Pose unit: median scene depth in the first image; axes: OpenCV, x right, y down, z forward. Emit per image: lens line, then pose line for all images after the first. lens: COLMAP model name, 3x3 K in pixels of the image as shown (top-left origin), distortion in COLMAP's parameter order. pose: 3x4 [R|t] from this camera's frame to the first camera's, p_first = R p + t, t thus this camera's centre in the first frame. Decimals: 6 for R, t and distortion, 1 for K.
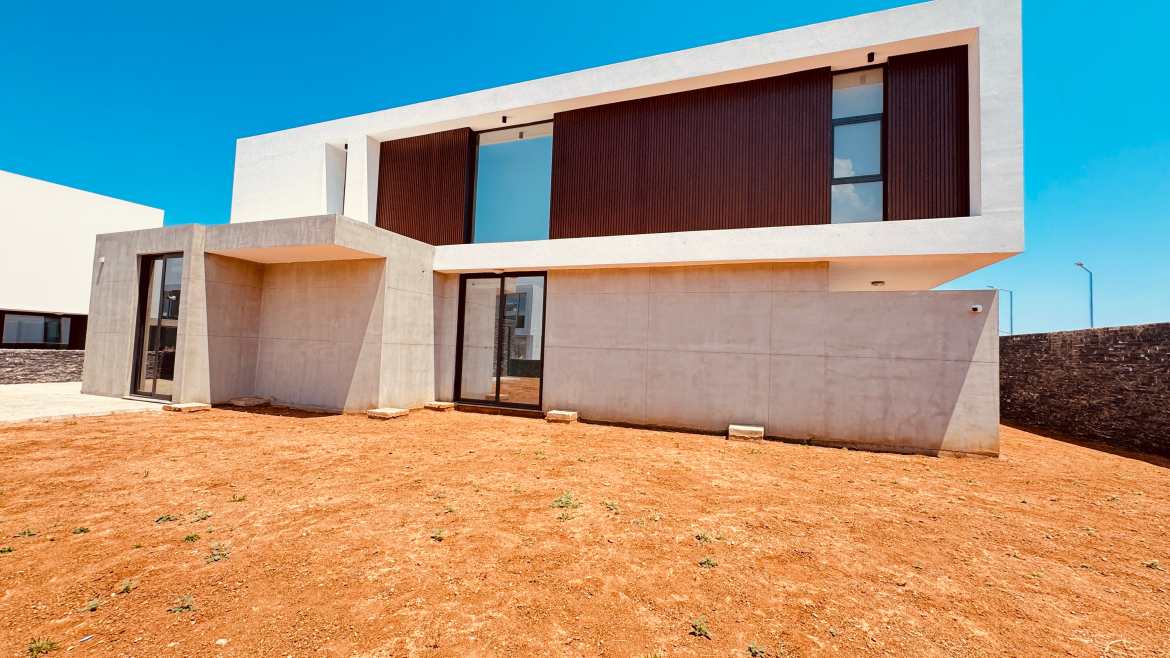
lens RADIAL K [[467.1, 0, 582.7], [0, 467.1, 328.0], [0, 0, 1]] dist [-0.000579, 0.000112]
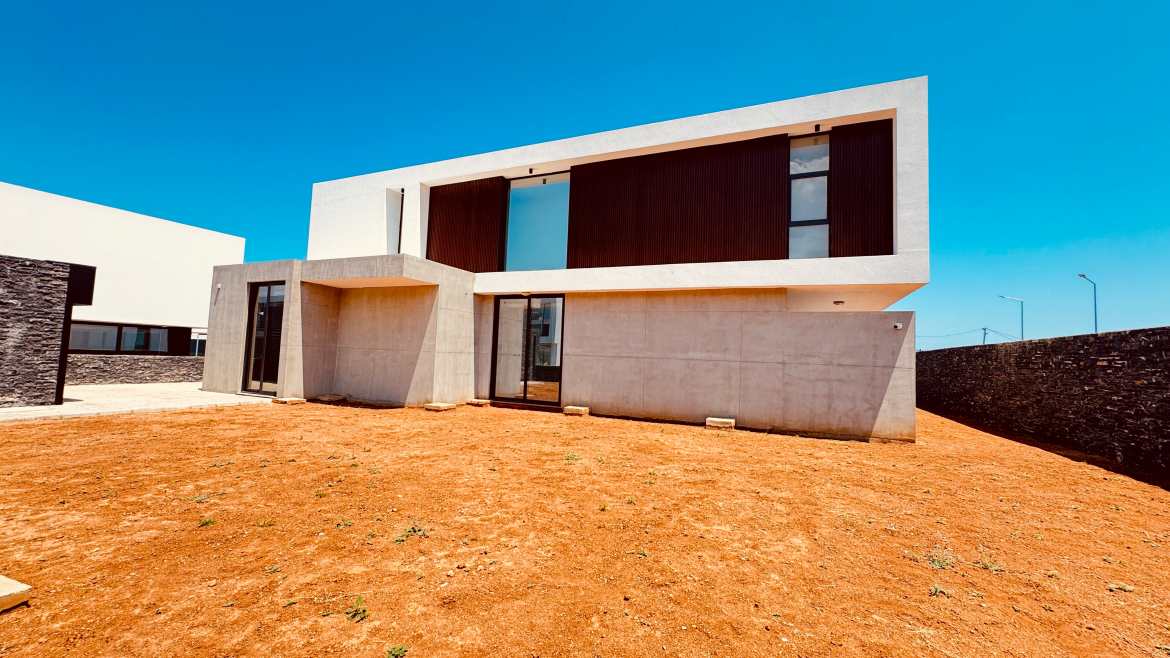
lens RADIAL K [[467.1, 0, 582.7], [0, 467.1, 328.0], [0, 0, 1]] dist [-0.000579, 0.000112]
pose [[0.998593, -0.000767, -0.053030, 0.038467], [-0.000029, 0.999888, -0.014999, -0.013234], [0.053035, 0.014979, 0.998480, -0.248012]]
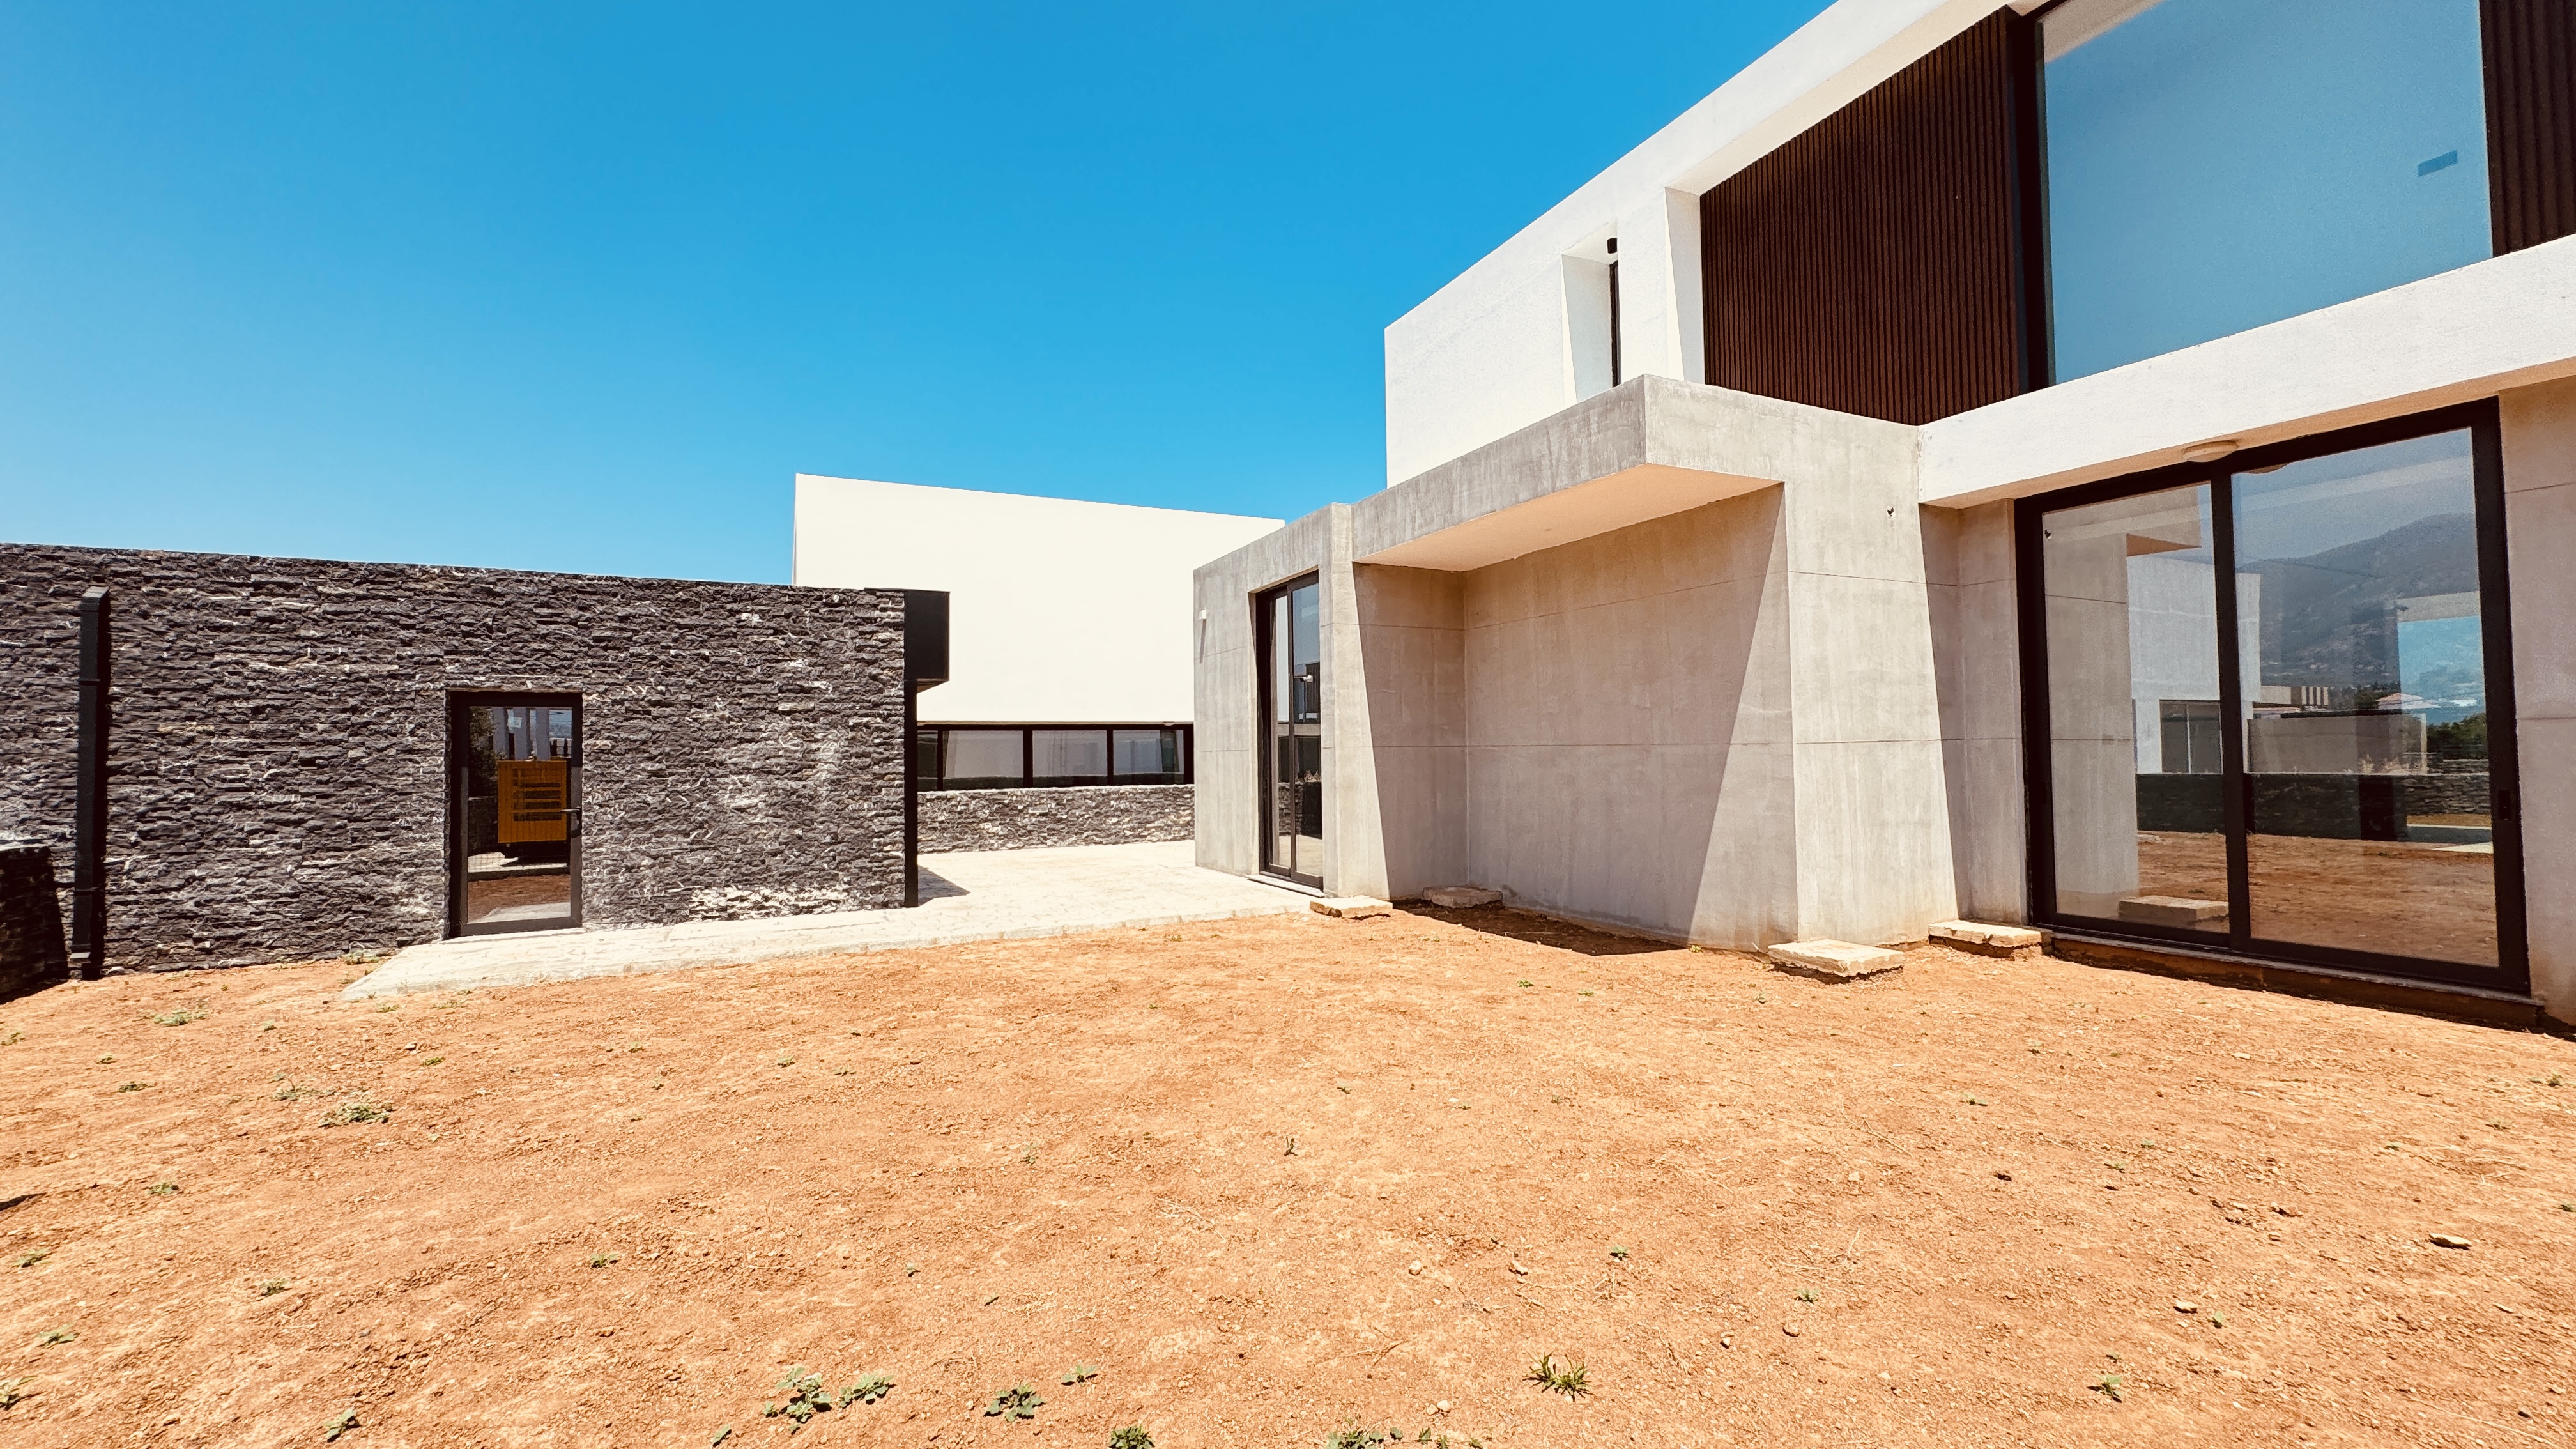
lens RADIAL K [[1028.3, 0, 1282.9], [0, 1028.3, 722.3], [0, 0, 1]] dist [-0.000579, 0.000112]
pose [[0.730281, -0.067199, -0.679834, -0.194697], [0.074883, 0.997028, -0.018113, 0.004157], [0.679030, -0.037680, 0.733142, 0.219774]]
